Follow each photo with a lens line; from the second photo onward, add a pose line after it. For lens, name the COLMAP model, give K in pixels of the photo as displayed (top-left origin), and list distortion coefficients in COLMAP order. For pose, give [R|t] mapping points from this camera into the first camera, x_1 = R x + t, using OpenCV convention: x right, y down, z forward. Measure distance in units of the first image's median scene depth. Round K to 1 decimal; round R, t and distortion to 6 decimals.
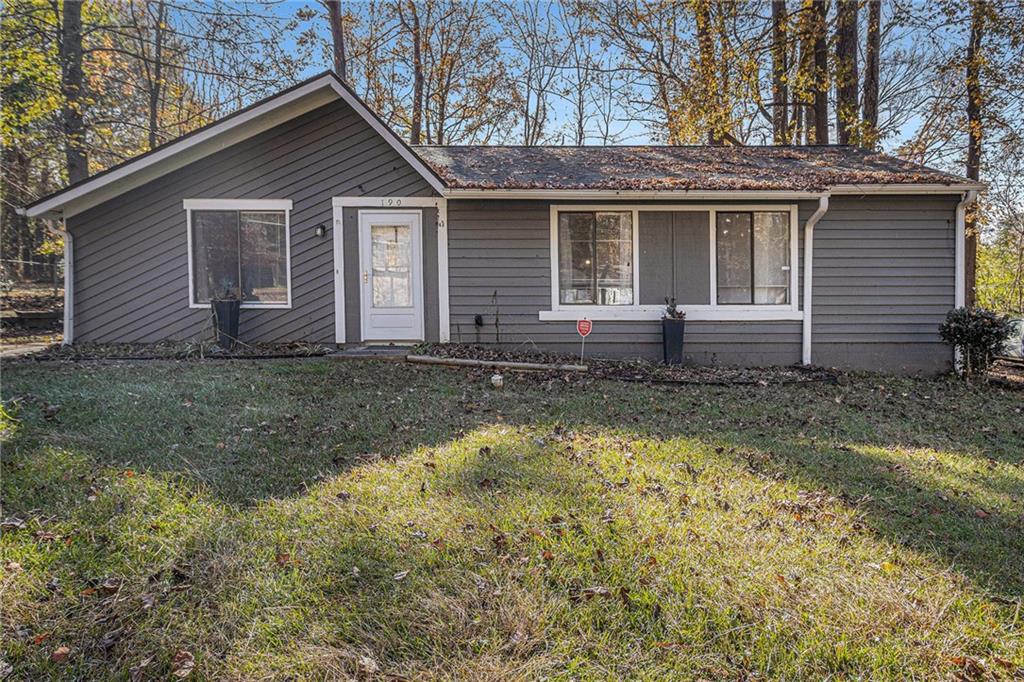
lens RADIAL K [[594.2, 0, 512.0], [0, 594.2, 341.0], [0, 0, 1]] dist [0.004323, -0.000268]
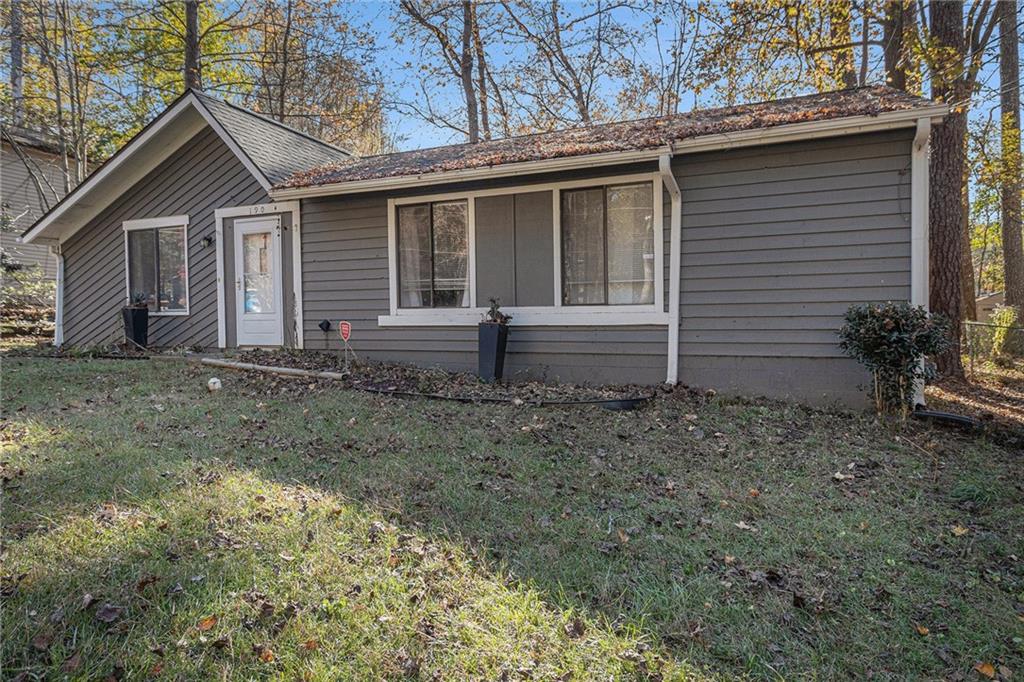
lens RADIAL K [[594.2, 0, 512.0], [0, 594.2, 341.0], [0, 0, 1]] dist [0.004323, -0.000268]
pose [[0.918335, 0.008082, -0.395722, 0.600496], [-0.014394, 0.999812, -0.012985, -0.002686], [0.395543, 0.017620, 0.918279, 0.242309]]
